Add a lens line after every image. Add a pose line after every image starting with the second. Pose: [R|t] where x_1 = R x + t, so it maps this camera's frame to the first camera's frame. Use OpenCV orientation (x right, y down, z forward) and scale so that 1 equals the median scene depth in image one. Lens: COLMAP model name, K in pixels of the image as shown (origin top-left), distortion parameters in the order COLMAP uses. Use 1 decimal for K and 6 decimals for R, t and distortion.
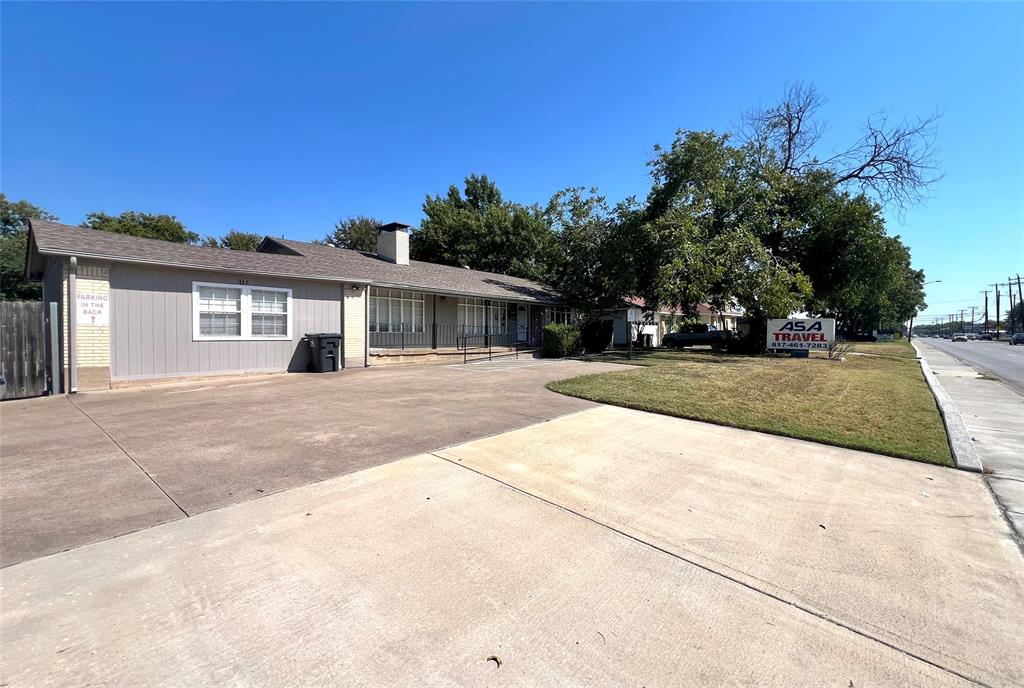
lens RADIAL K [[438.2, 0, 537.3], [0, 438.2, 342.4], [0, 0, 1]] dist [0.001739, 0.000306]
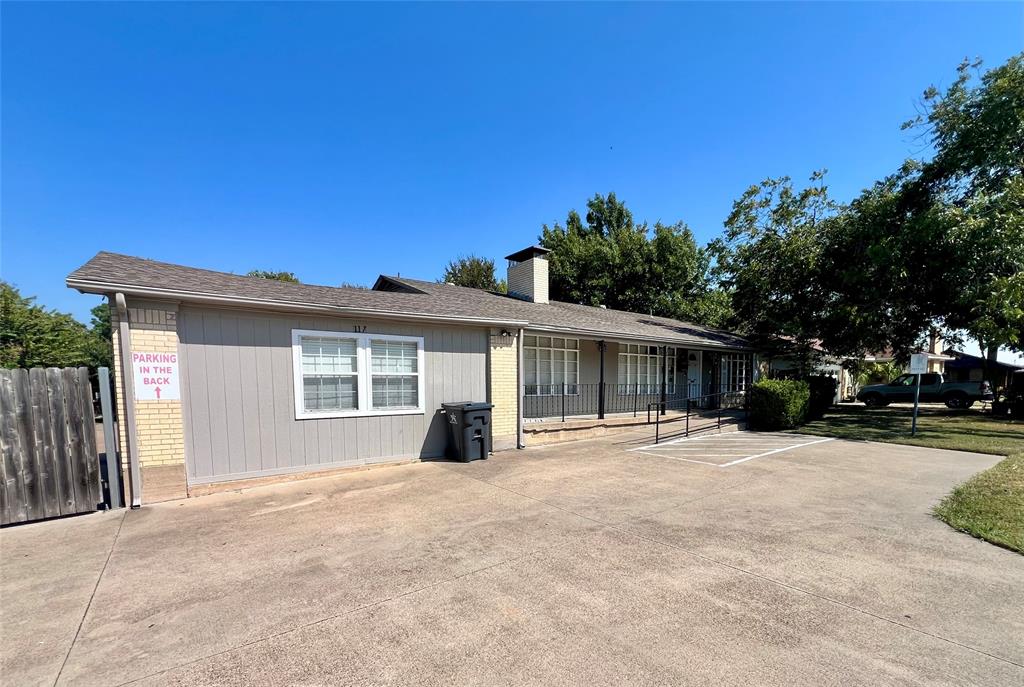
lens RADIAL K [[436.7, 0, 513.0], [0, 436.7, 420.3], [0, 0, 1]] dist [0.000161, -0.000041]
pose [[0.969610, 0.009500, -0.244470, -0.253884], [0.006502, 0.997892, 0.064566, -0.036097], [0.244568, -0.064194, 0.967505, 0.367689]]
